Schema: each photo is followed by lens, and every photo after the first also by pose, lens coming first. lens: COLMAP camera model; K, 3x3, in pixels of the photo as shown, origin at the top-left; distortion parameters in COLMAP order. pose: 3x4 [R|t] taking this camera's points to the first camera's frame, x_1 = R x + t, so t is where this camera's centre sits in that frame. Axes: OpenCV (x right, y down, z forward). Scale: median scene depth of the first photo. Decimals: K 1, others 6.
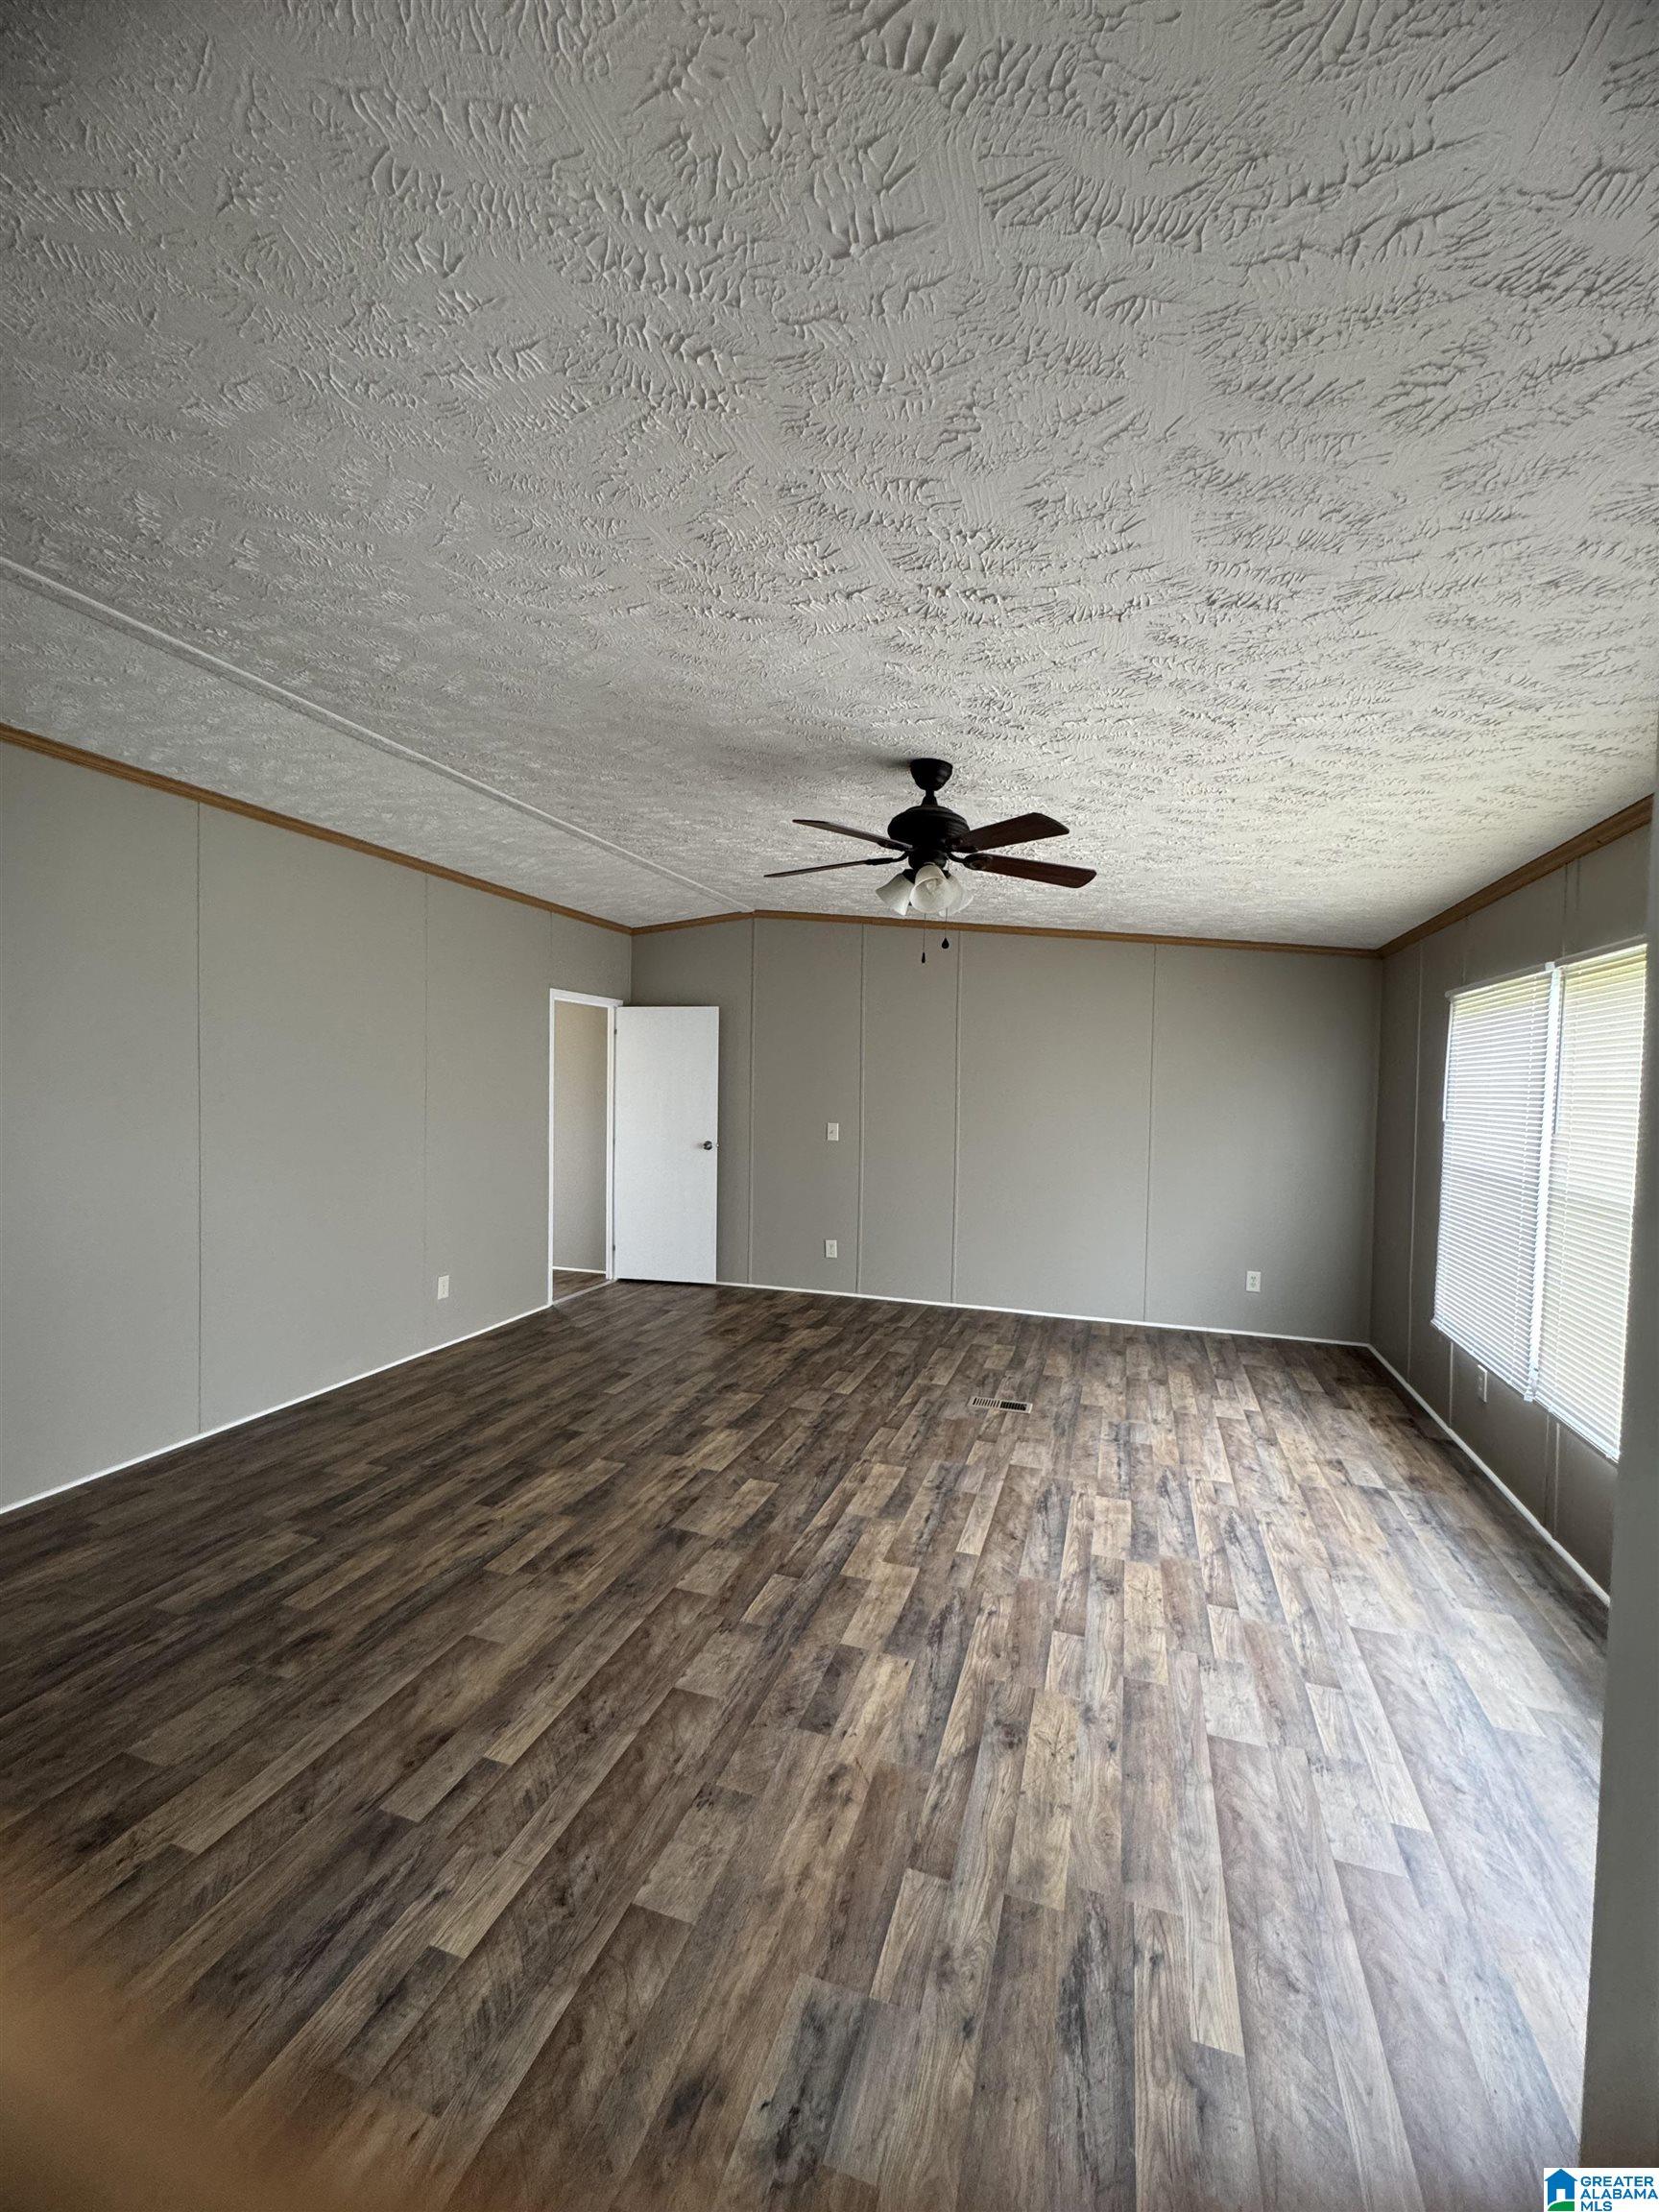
lens RADIAL K [[885.8, 0, 834.4], [0, 885.8, 1110.7], [0, 0, 1]] dist [-0.001836, -0.000074]
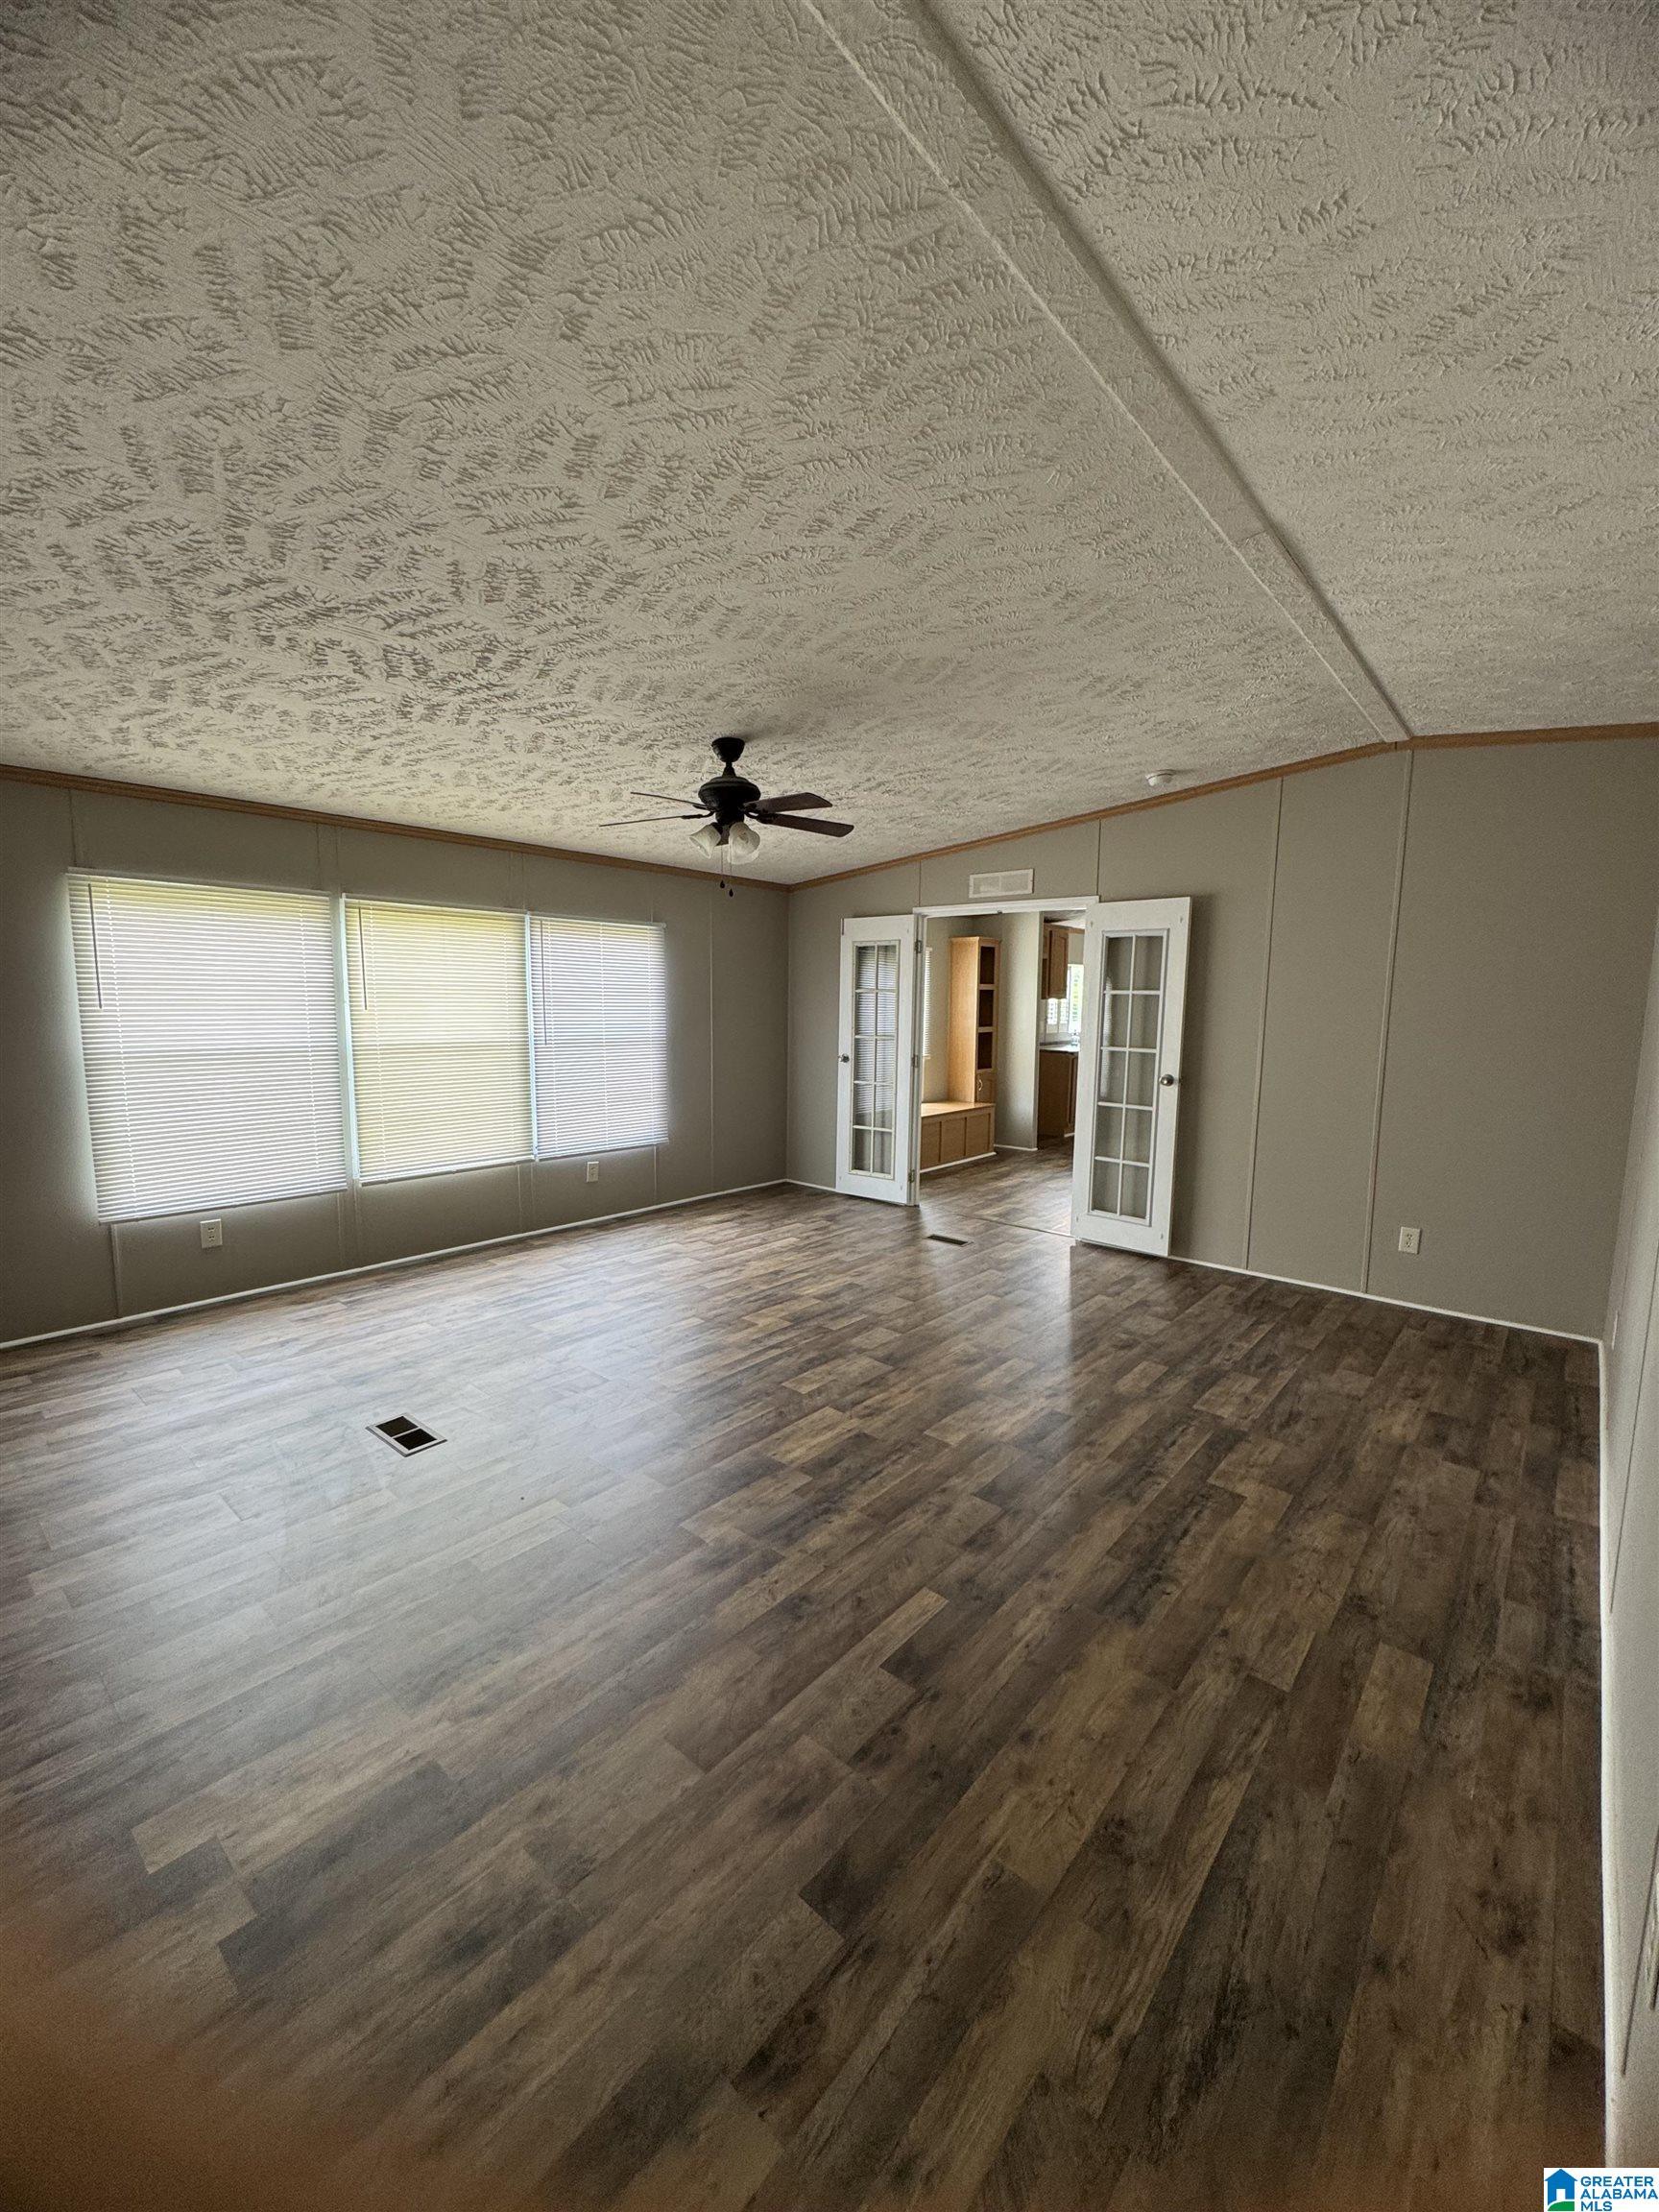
lens RADIAL K [[885.8, 0, 825.6], [0, 885.8, 1105.7], [0, 0, 1]] dist [-0.001836, -0.000074]
pose [[-0.923038, -0.077199, 0.376883, -0.518999], [-0.018106, 0.987291, 0.157889, -0.066044], [-0.384282, 0.138913, -0.912705, 2.057595]]
